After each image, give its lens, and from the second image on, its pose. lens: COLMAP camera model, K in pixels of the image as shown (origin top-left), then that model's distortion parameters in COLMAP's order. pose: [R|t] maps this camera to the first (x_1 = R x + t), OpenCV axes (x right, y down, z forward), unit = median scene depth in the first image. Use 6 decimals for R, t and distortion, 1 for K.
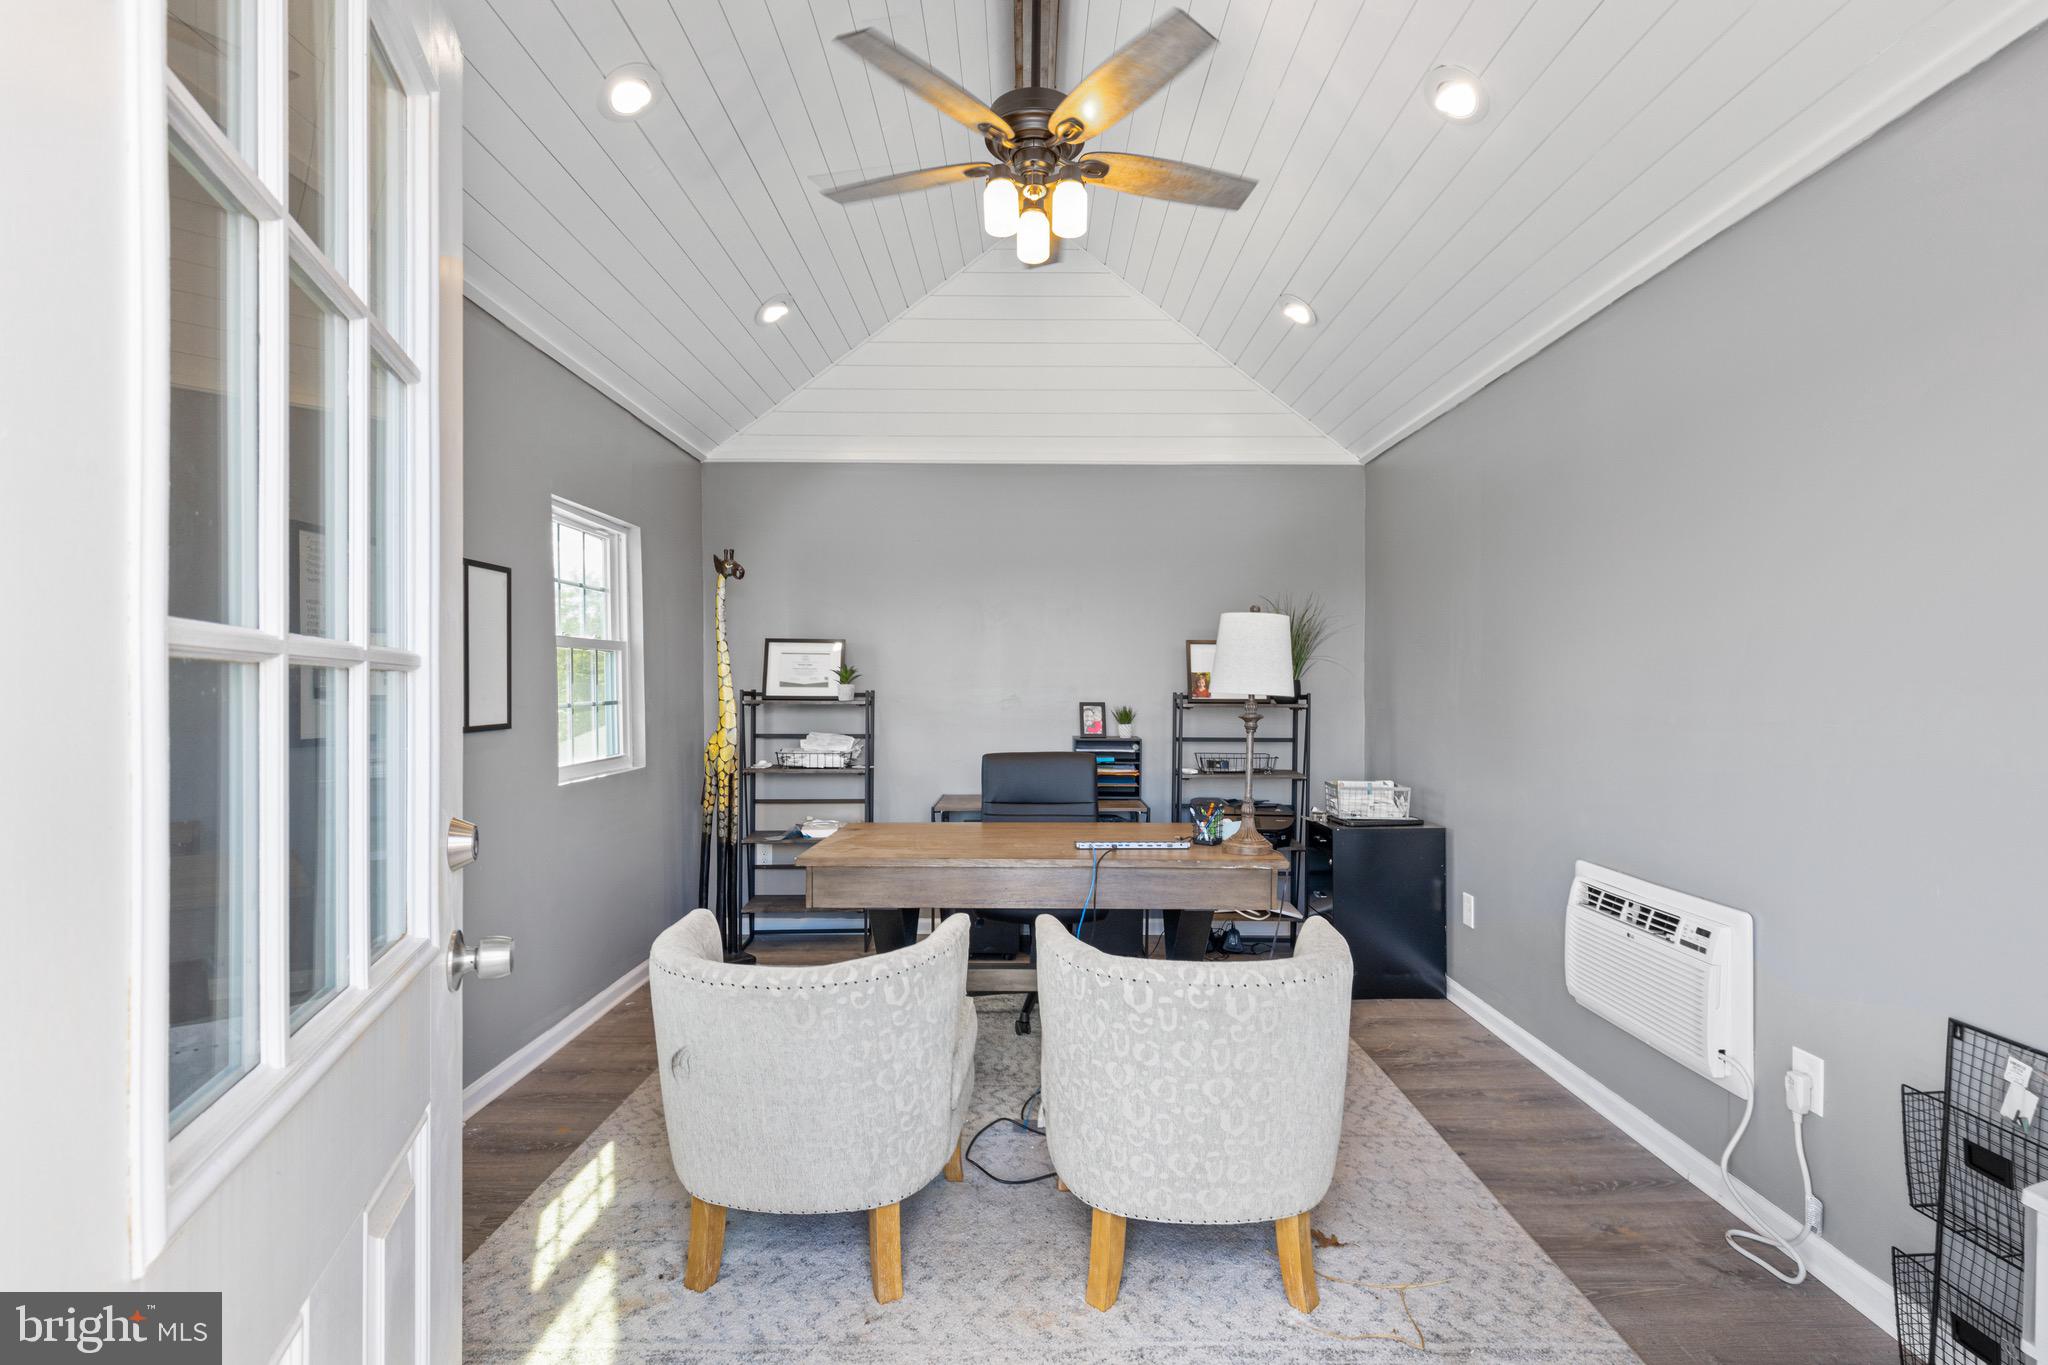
lens RADIAL K [[928.1, 0, 1024.0], [0, 928.1, 682.5], [0, 0, 1]] dist [0.002662, -0.000107]
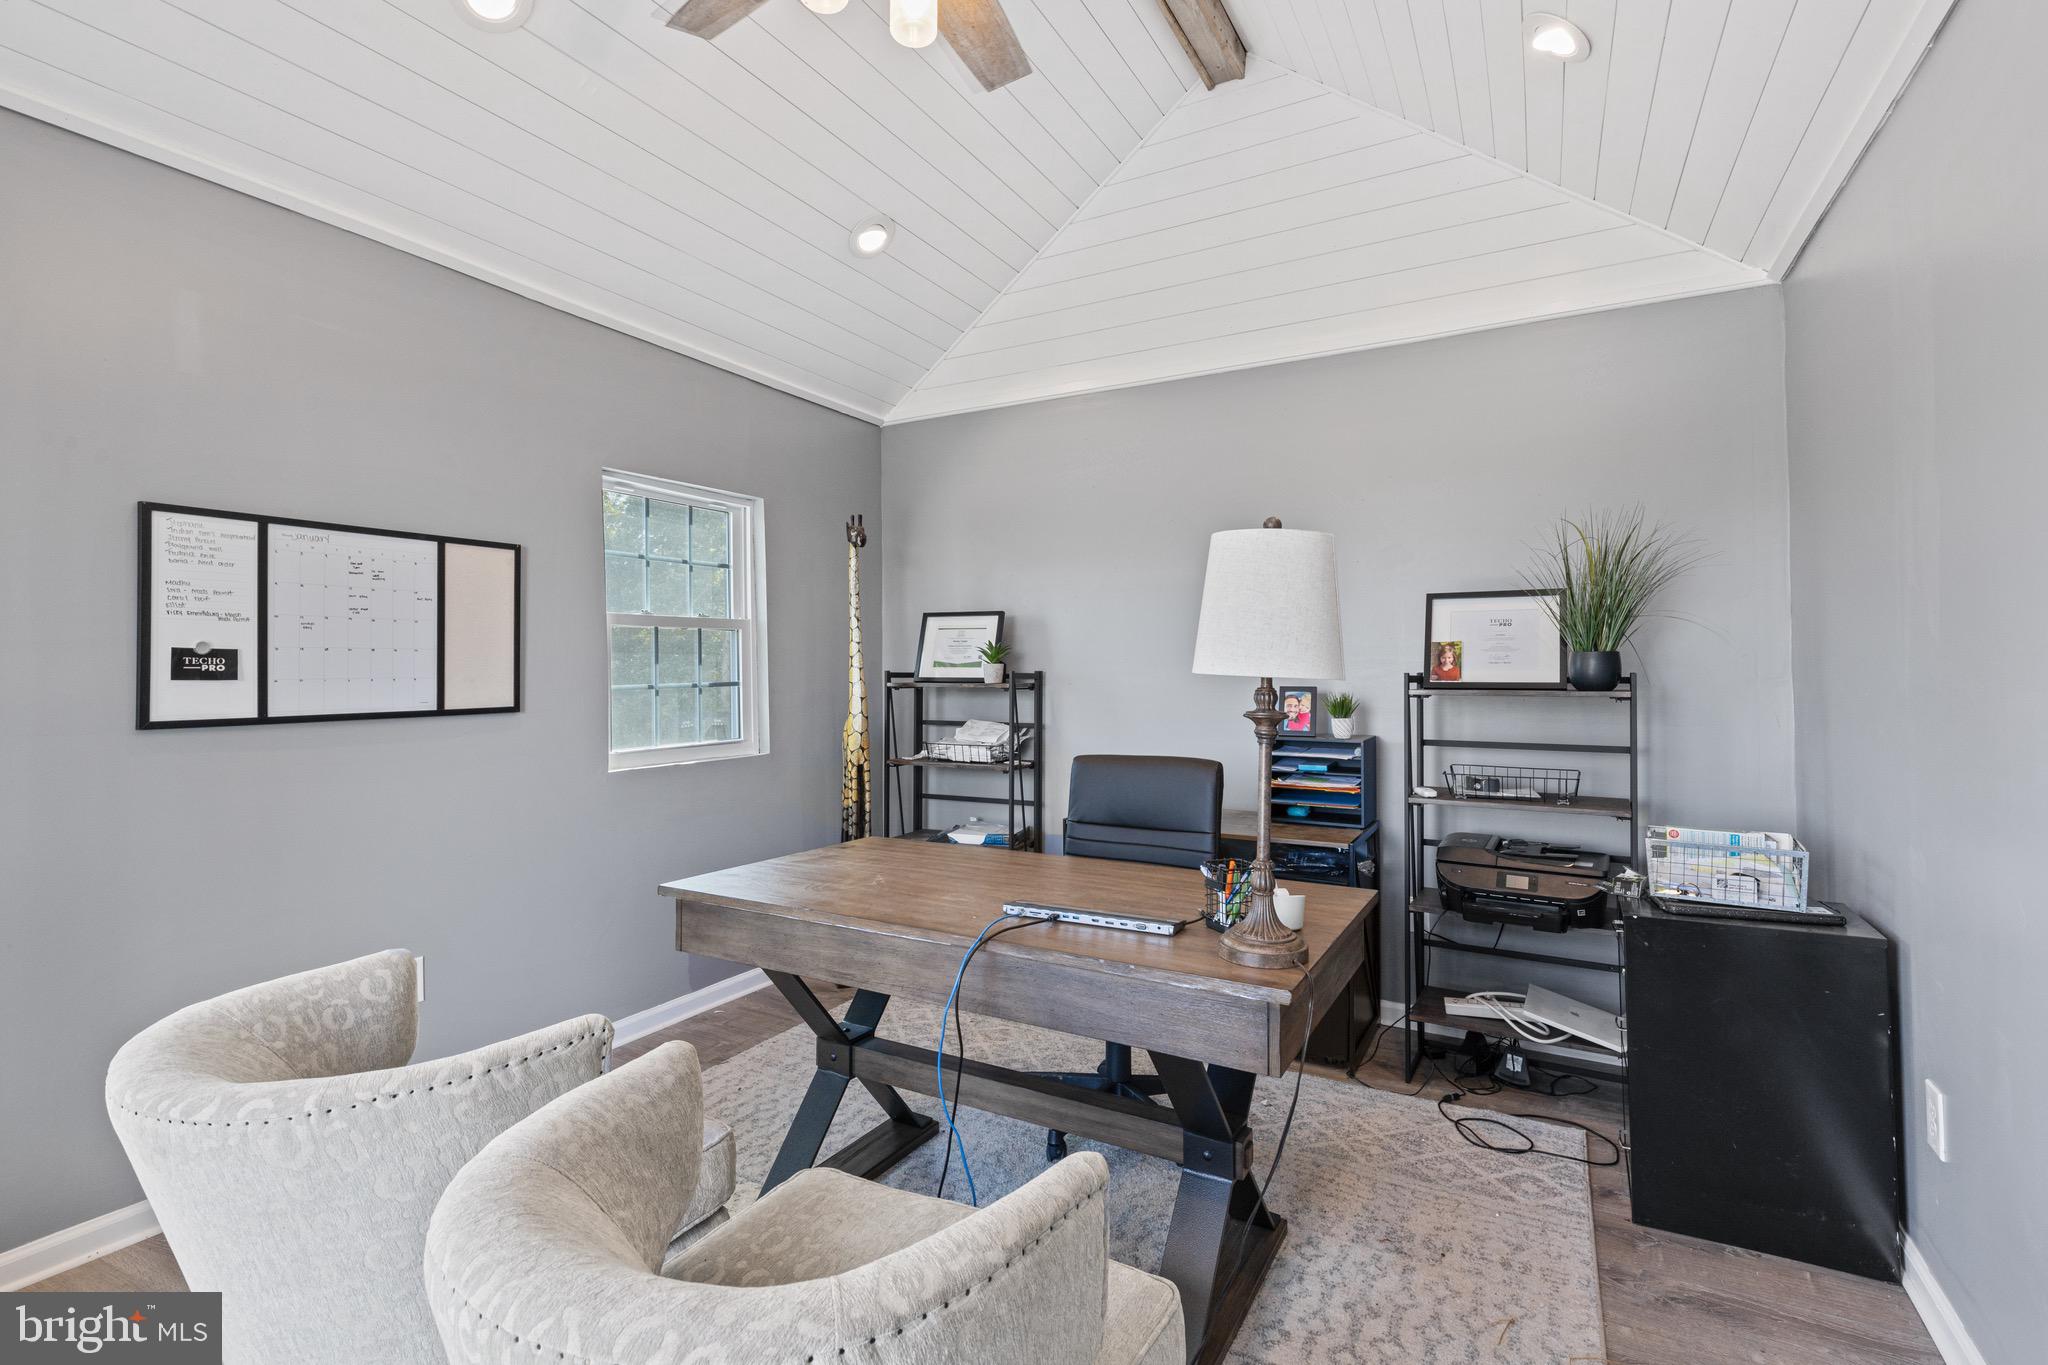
lens RADIAL K [[933.7, 0, 1021.2], [0, 933.7, 642.0], [0, 0, 1]] dist [-0.000178, -0.001152]
pose [[0.872898, -0.018595, -0.487549, 0.248869], [0.007232, 0.999657, -0.025179, 0.003704], [0.487850, 0.018453, 0.872733, 0.276826]]
